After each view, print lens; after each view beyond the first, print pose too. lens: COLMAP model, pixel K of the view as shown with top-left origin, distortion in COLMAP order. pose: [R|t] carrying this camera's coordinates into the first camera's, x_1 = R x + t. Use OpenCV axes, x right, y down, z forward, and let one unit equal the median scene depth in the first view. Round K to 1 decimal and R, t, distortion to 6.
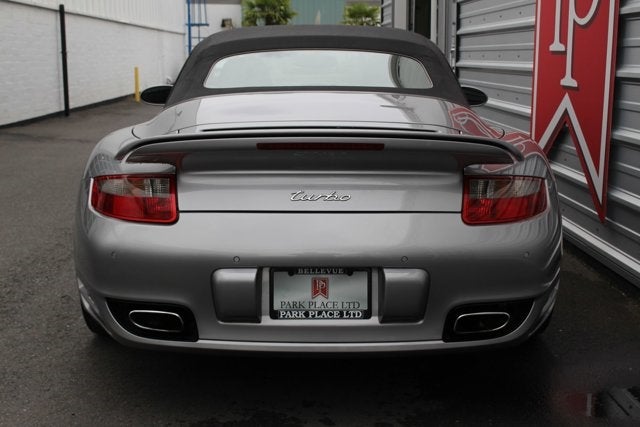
lens RADIAL K [[966.7, 0, 320.0], [0, 966.7, 213.5], [0, 0, 1]] dist [-0.055606, 0.000889]
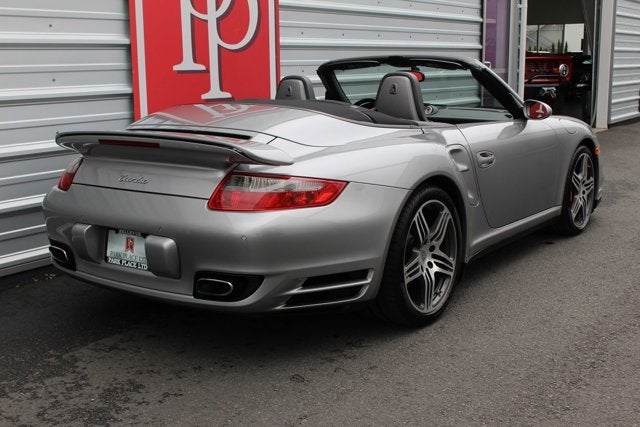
lens RADIAL K [[843.4, 0, 320.0], [0, 843.4, 213.5], [0, 0, 1]] dist [-0.053887, -0.013419]
pose [[0.799986, 0.094121, -0.592590, 0.927354], [-0.093129, 0.995129, 0.032333, -0.032285], [0.592747, 0.029321, 0.804855, 0.183895]]
